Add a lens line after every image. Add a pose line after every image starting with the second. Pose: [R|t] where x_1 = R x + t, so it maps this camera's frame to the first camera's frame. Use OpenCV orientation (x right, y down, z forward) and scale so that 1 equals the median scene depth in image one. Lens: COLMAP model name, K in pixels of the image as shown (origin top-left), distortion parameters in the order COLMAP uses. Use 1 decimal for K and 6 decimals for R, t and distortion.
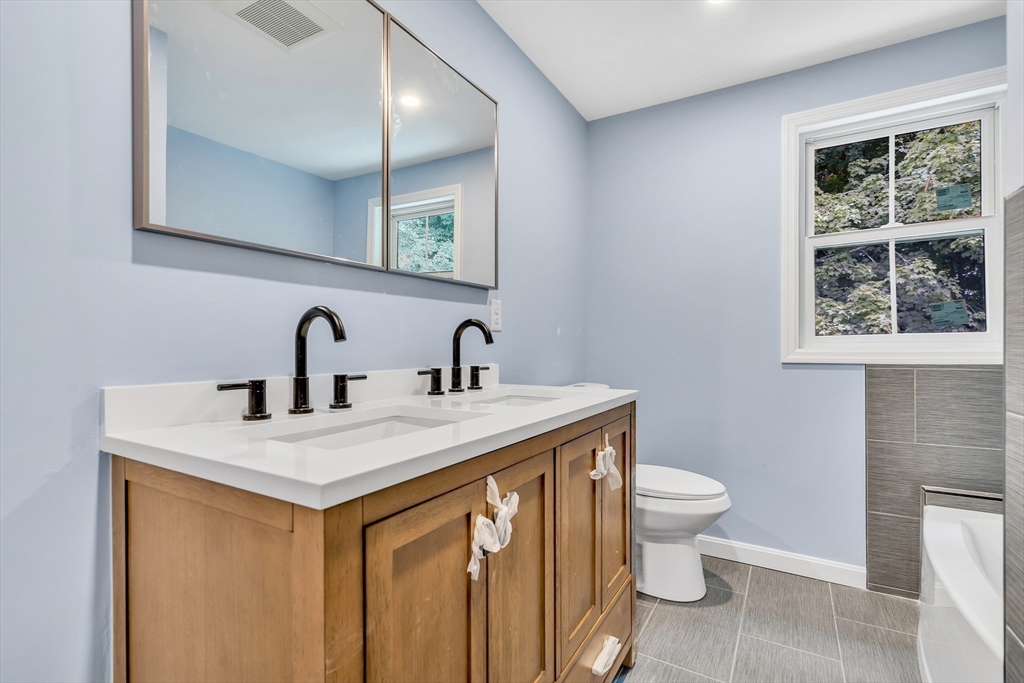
lens RADIAL K [[476.7, 0, 510.3], [0, 476.7, 347.1], [0, 0, 1]] dist [-0.000224, 0.000286]
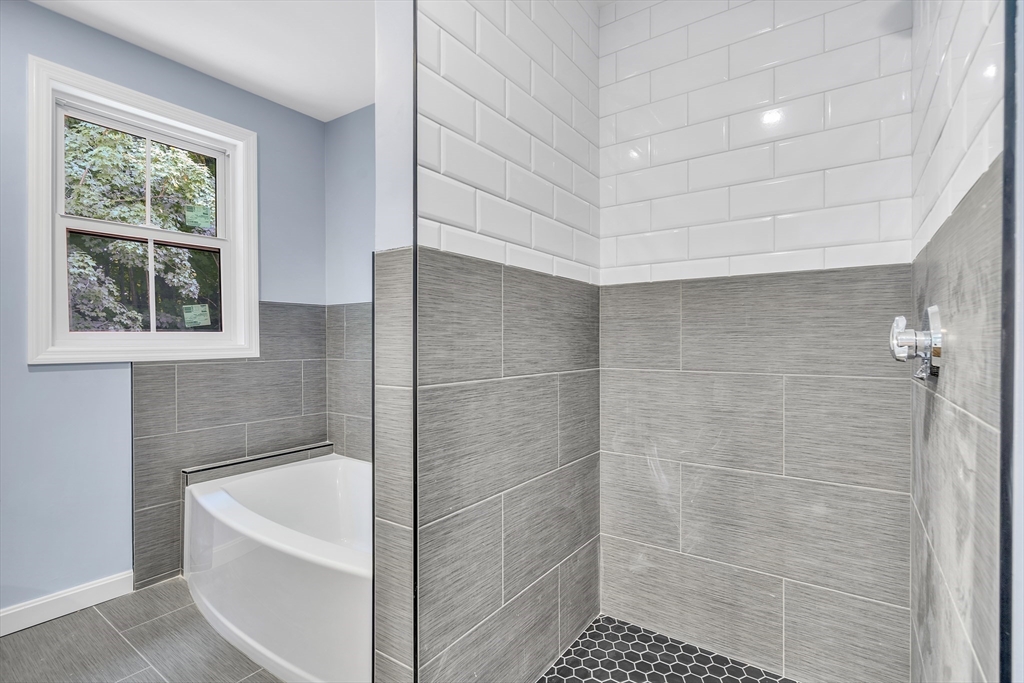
lens RADIAL K [[483.7, 0, 512.0], [0, 483.7, 341.5], [0, 0, 1]] dist [-0.001784, -0.000203]
pose [[0.066805, 0.002477, 0.997763, -0.195207], [0.000525, 0.999997, -0.002518, -0.003375], [-0.997766, 0.000692, 0.066804, 0.153963]]
